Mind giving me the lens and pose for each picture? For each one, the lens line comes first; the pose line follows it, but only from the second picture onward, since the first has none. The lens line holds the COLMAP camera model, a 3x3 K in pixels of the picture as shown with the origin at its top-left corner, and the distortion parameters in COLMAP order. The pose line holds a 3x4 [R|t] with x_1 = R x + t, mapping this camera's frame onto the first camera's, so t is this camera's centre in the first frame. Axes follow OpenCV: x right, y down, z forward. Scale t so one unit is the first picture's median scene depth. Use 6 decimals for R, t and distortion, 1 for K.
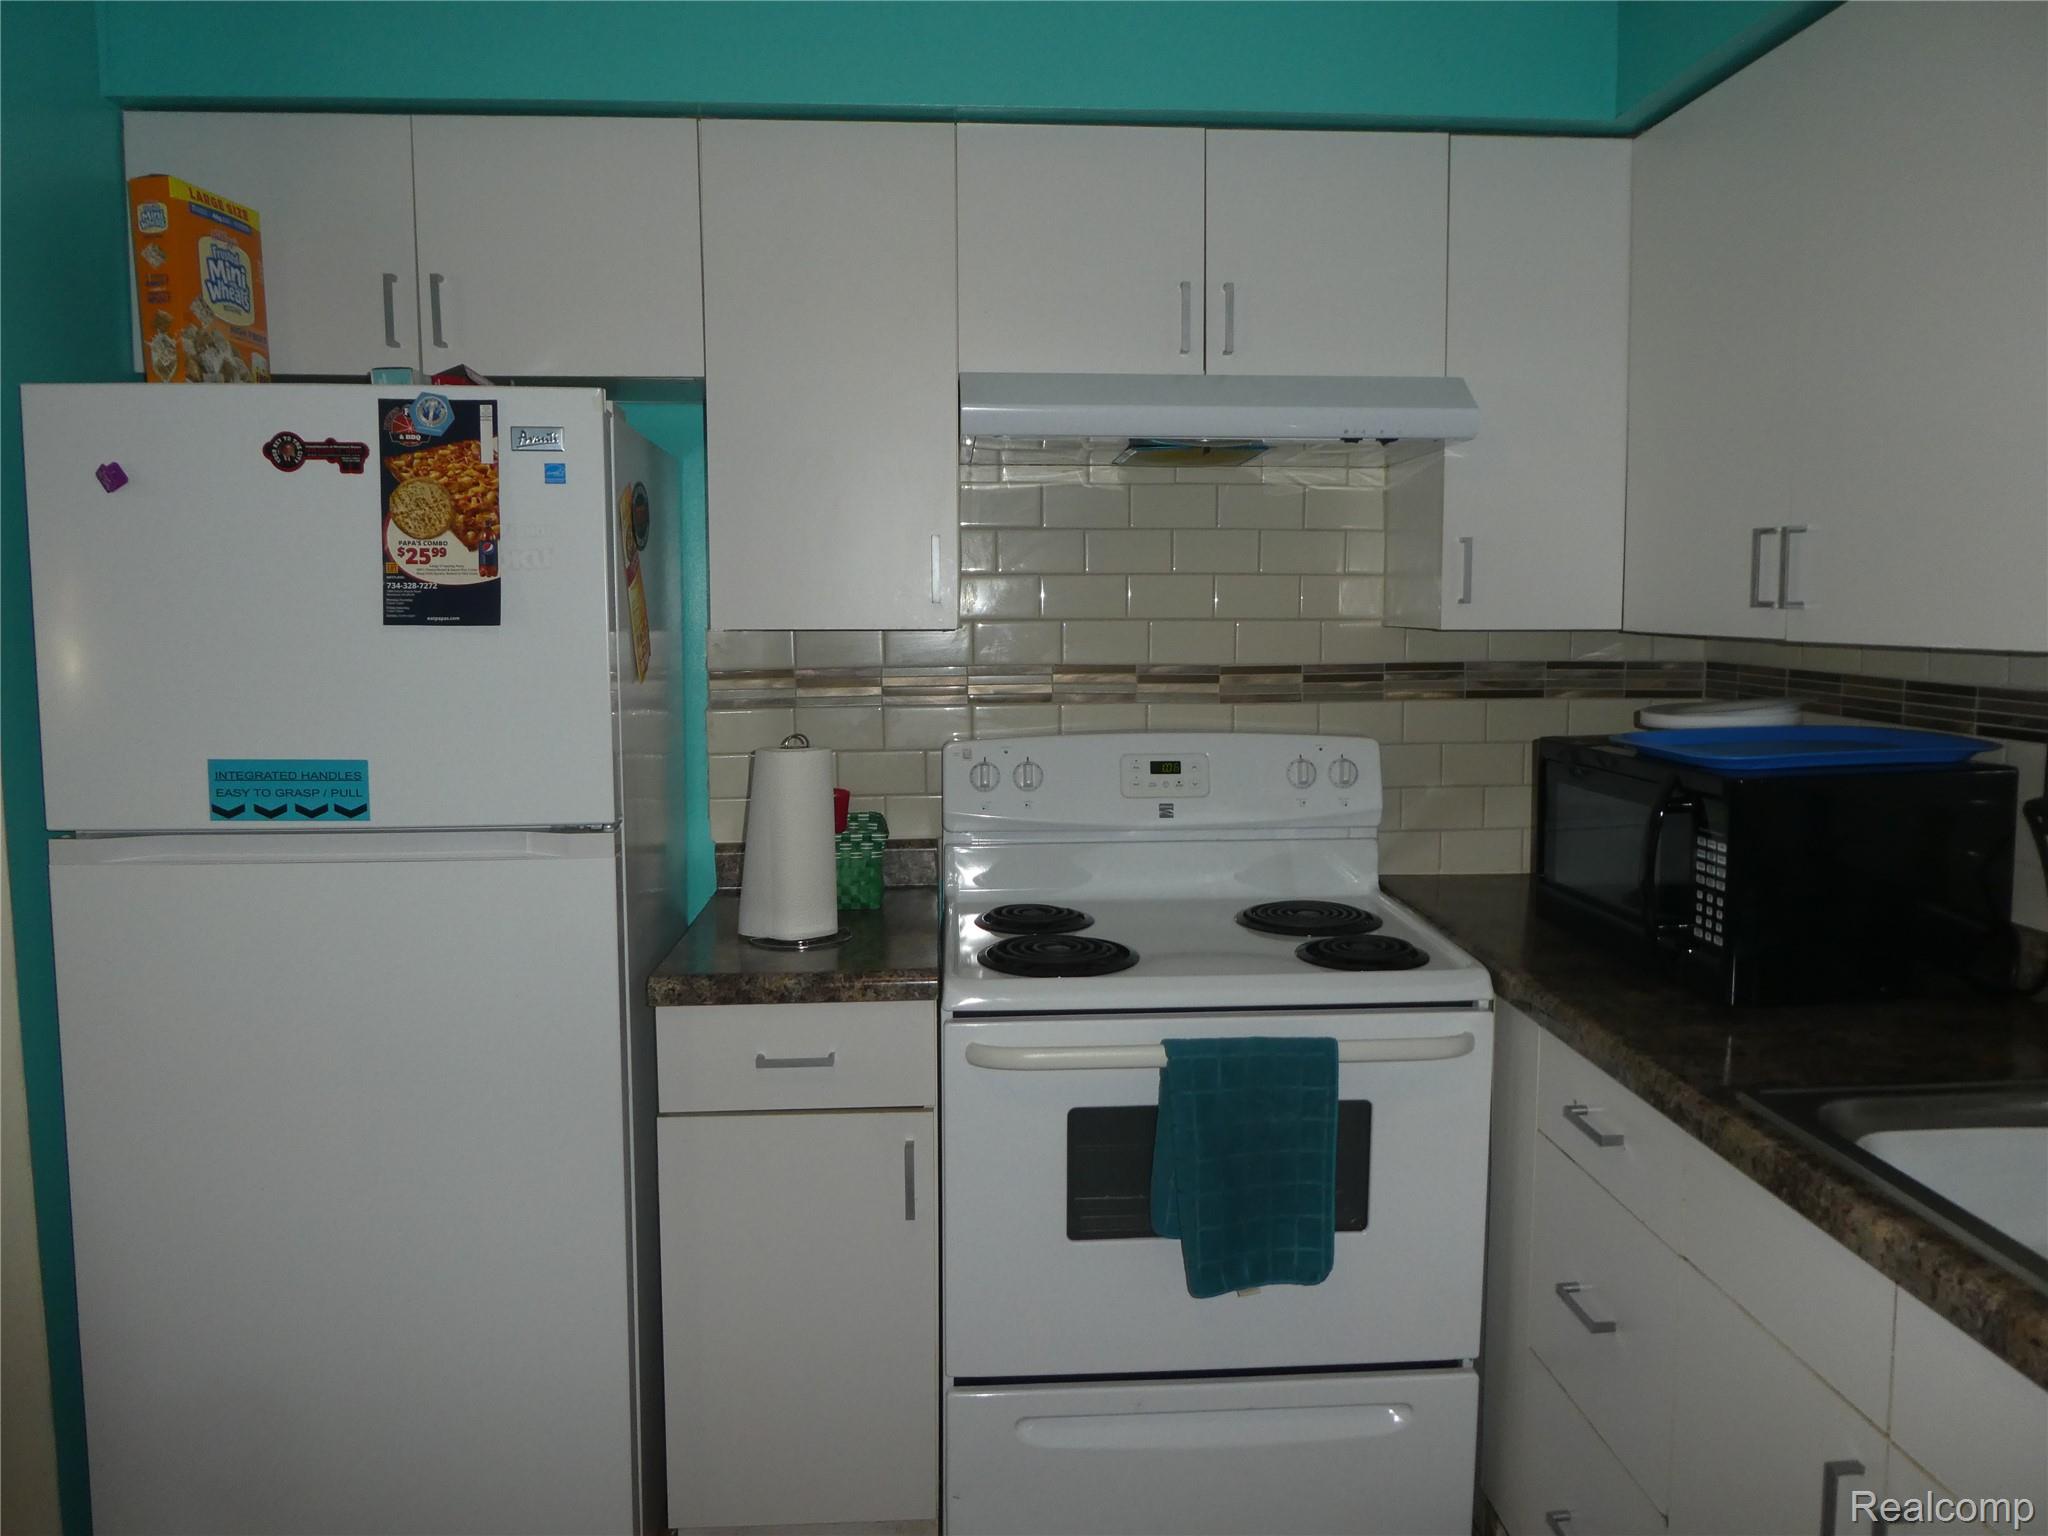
lens RADIAL K [[1479.8, 0, 1057.1], [0, 1479.8, 742.8], [0, 0, 1]] dist [-0.031960, 0.032450]
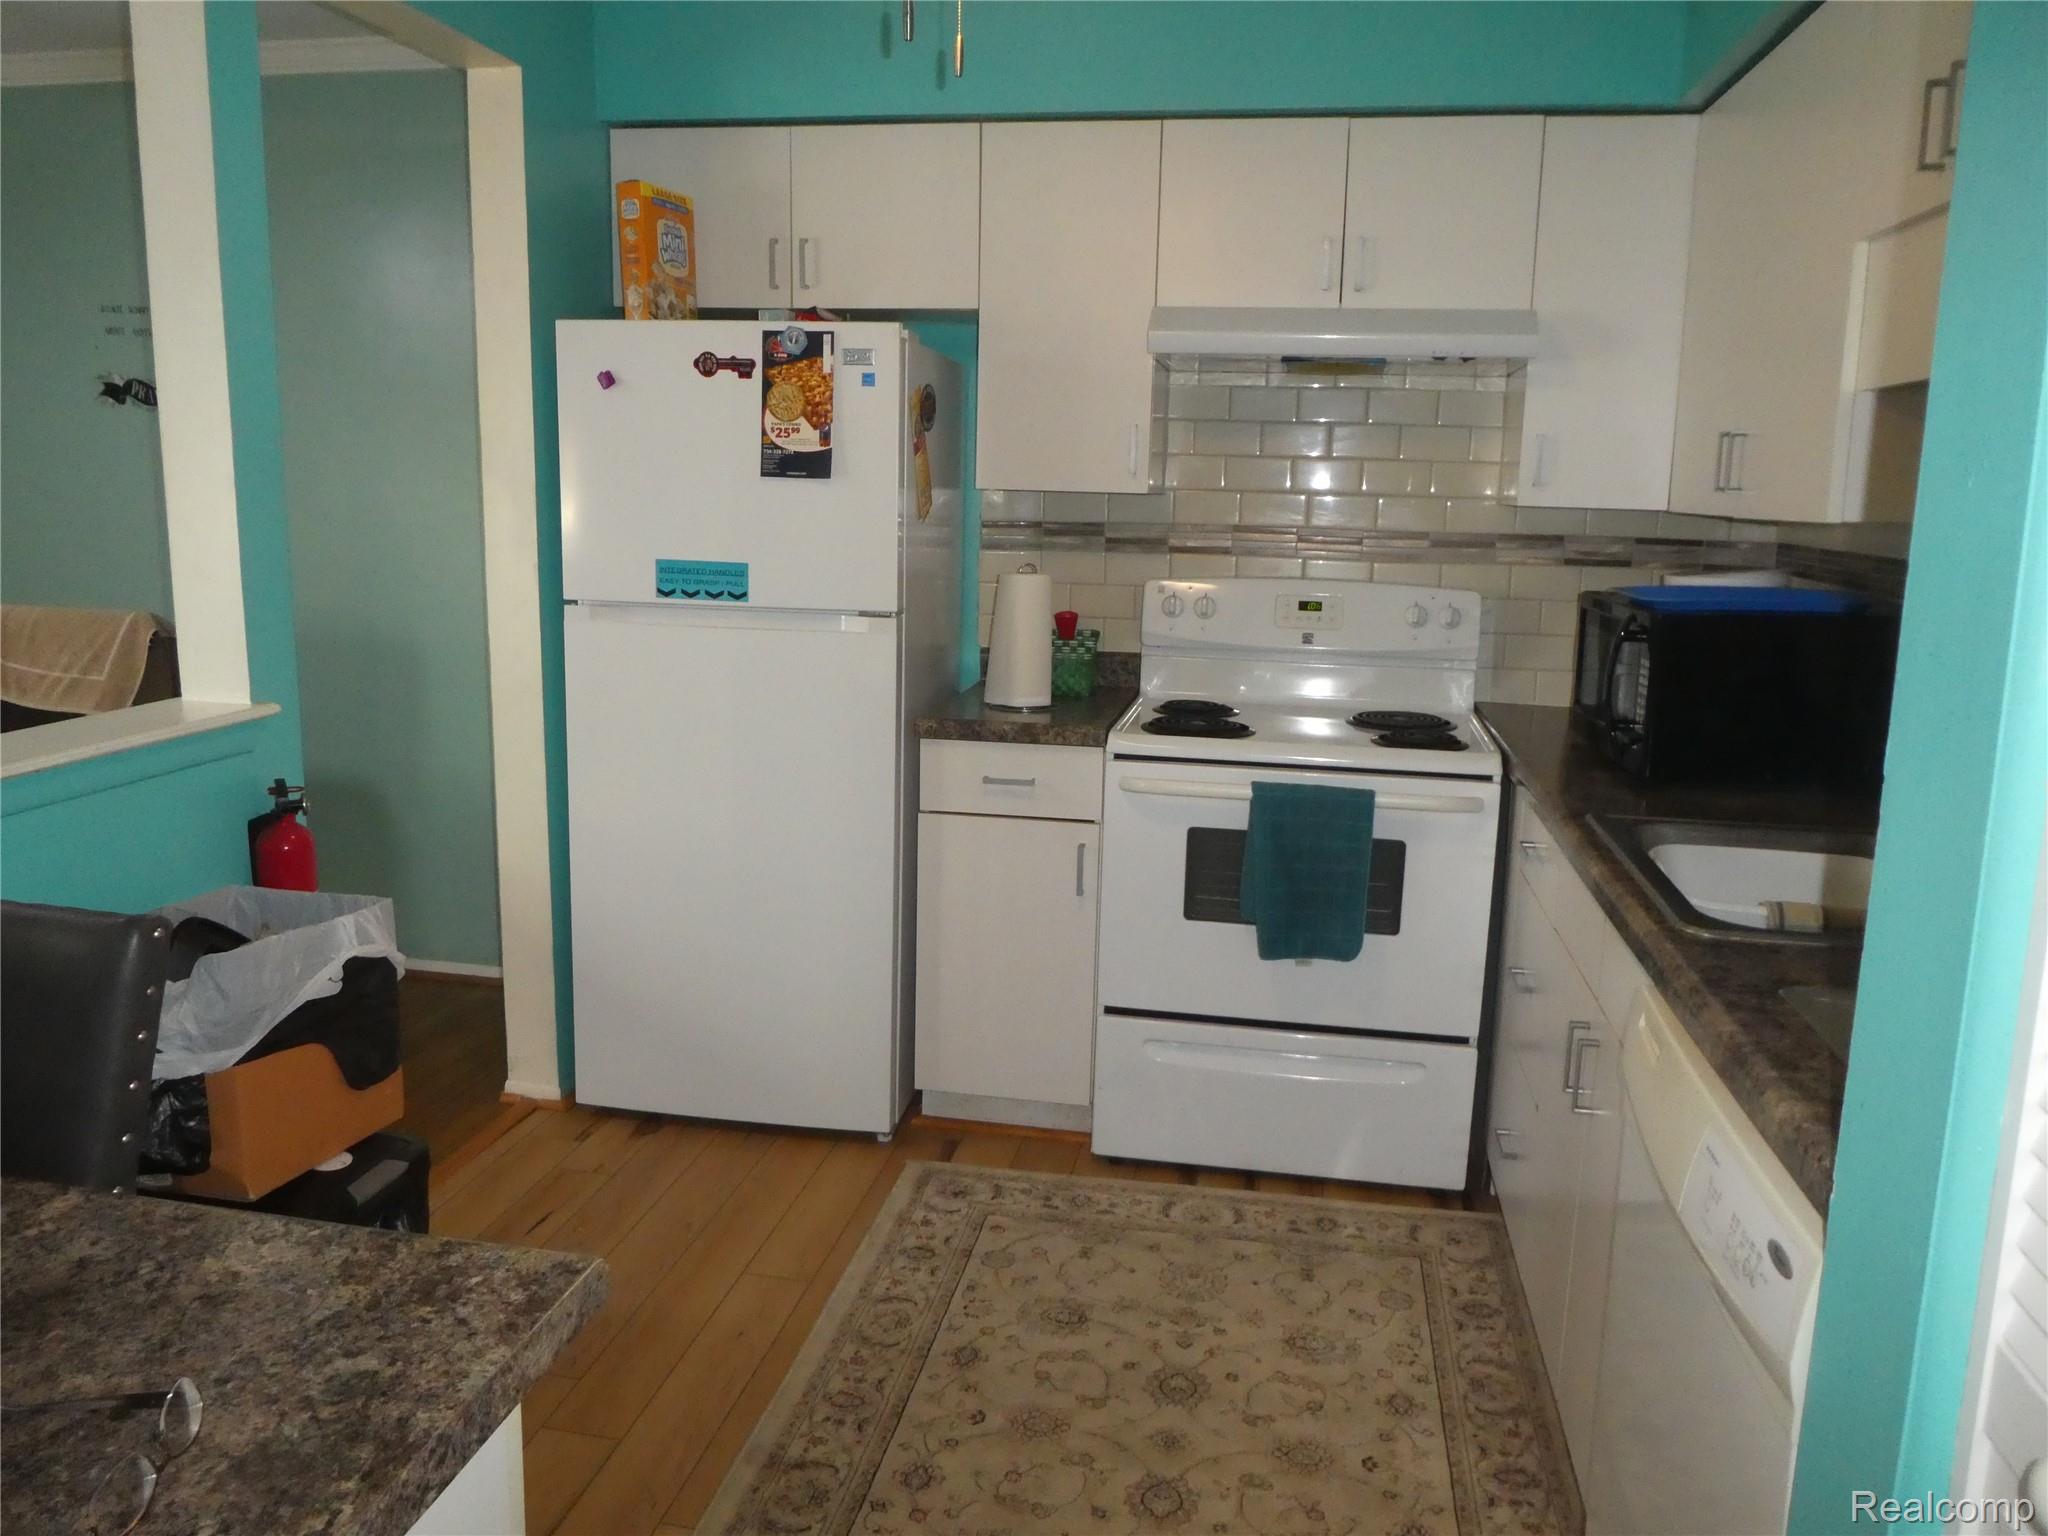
lens RADIAL K [[1479.8, 0, 1057.1], [0, 1479.8, 742.8], [0, 0, 1]] dist [-0.031960, 0.032450]
pose [[0.971342, 0.067835, -0.227802, 0.203990], [-0.050128, 0.995318, 0.082642, 0.050717], [0.232342, -0.068854, 0.970194, -0.424918]]
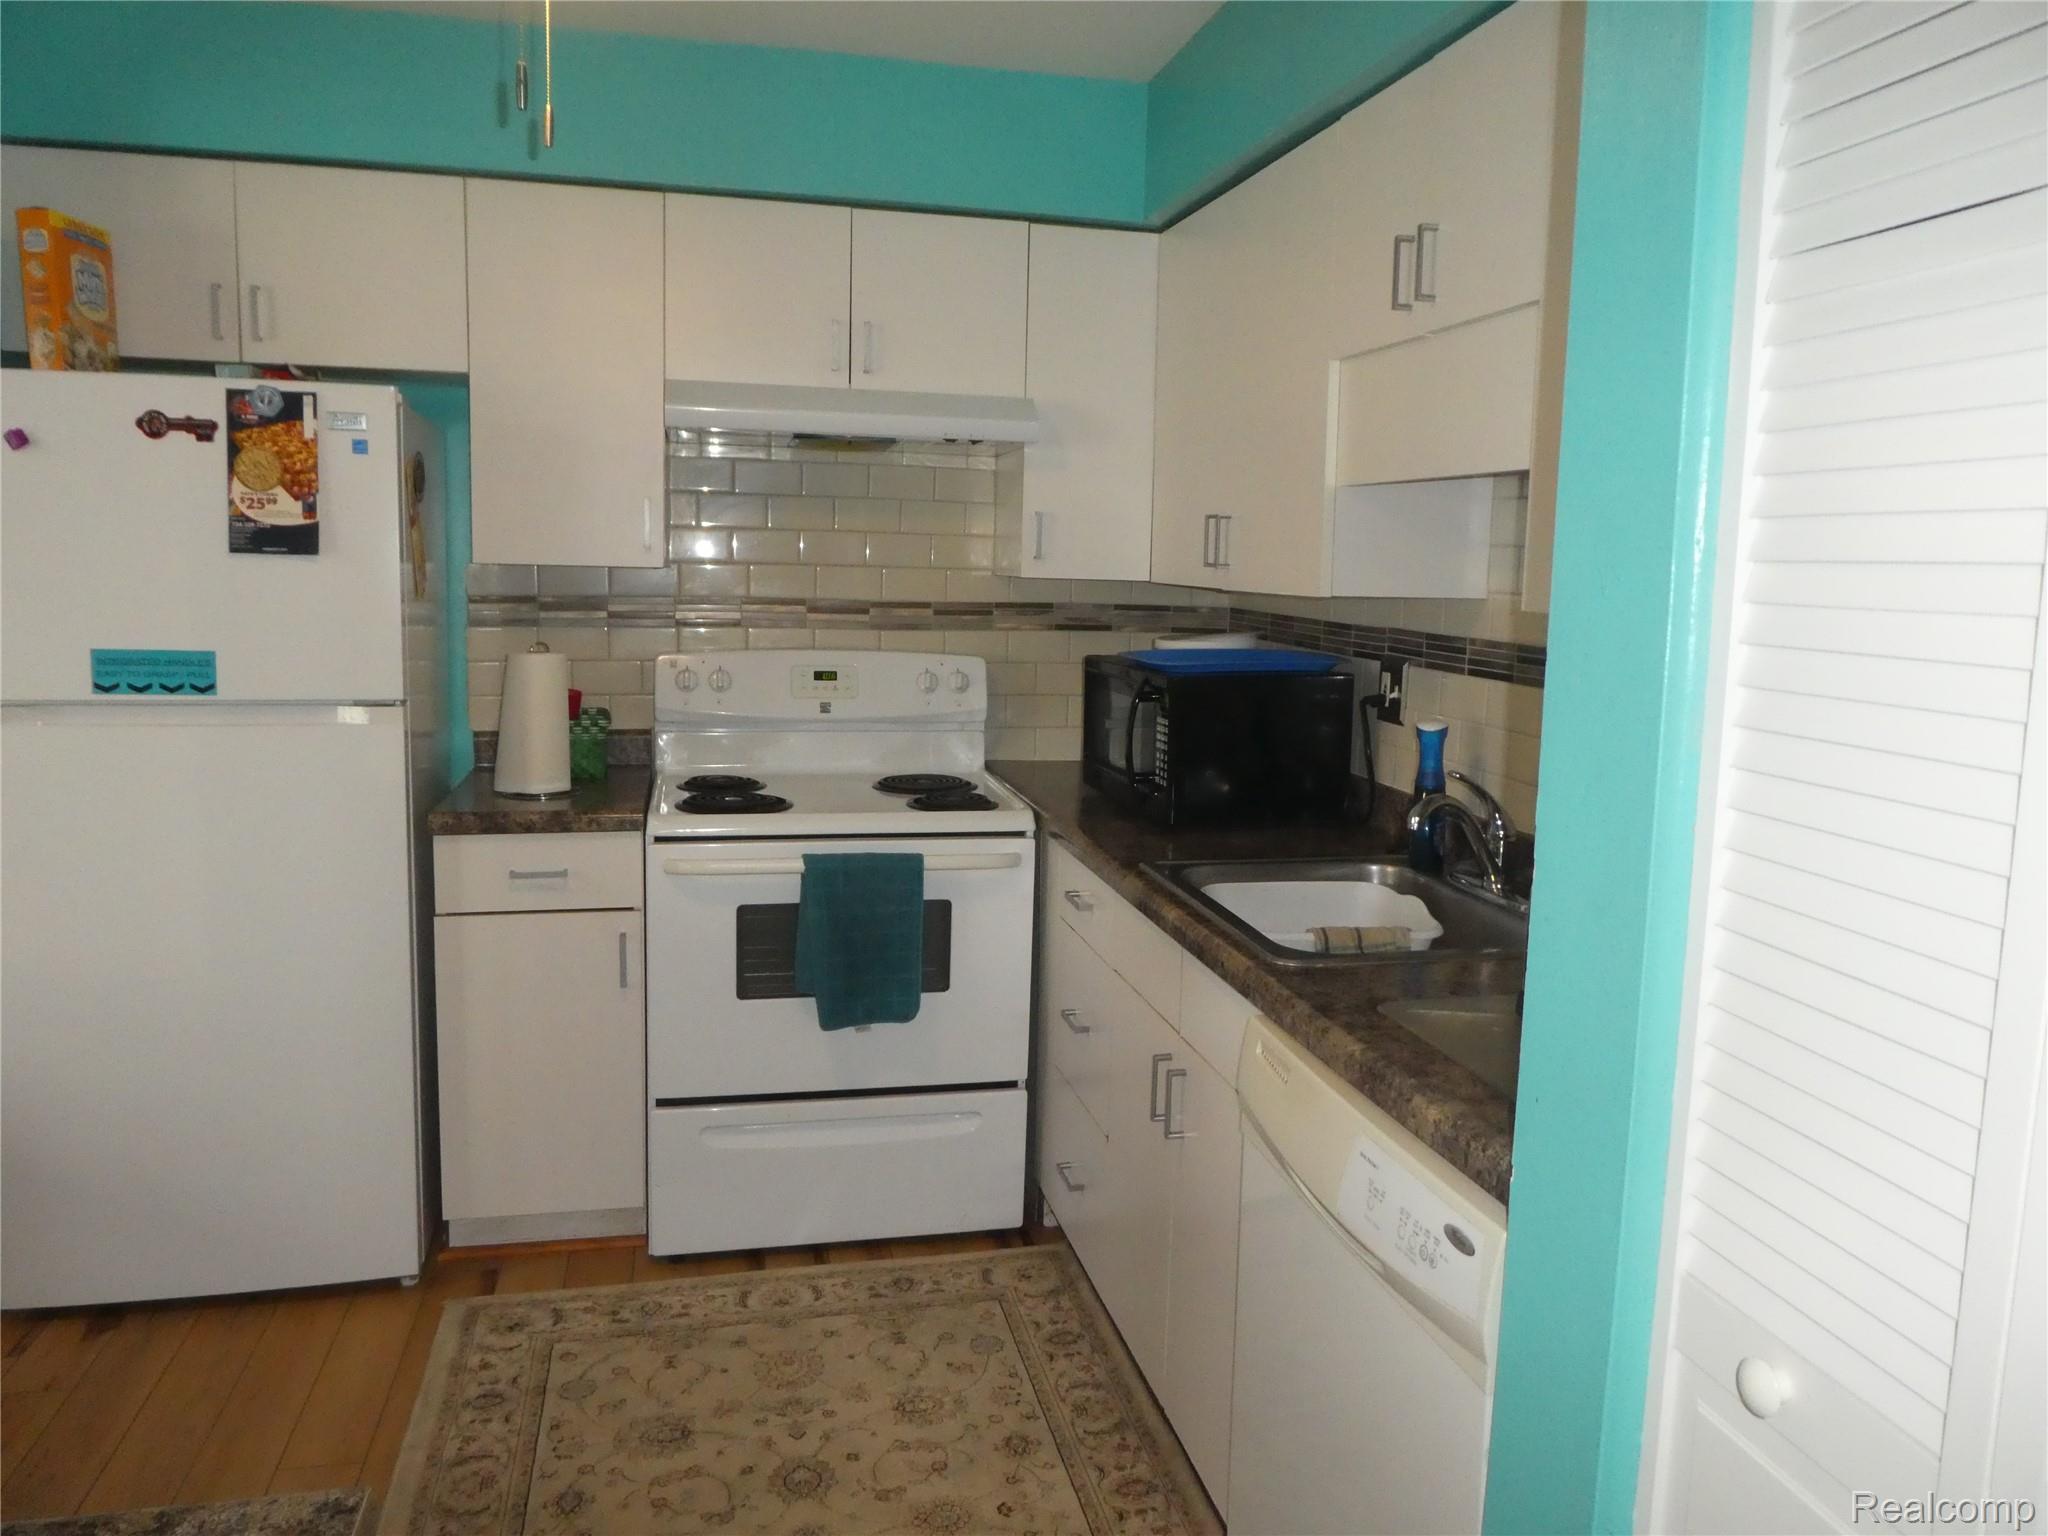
lens RADIAL K [[1464.9, 0, 1062.1], [0, 1464.9, 739.4], [0, 0, 1]] dist [-0.026705, 0.009057]
pose [[0.985064, 0.007830, 0.172009, 0.071004], [-0.013384, 0.999425, 0.031153, 0.037715], [-0.171667, -0.032990, 0.984603, -0.434075]]
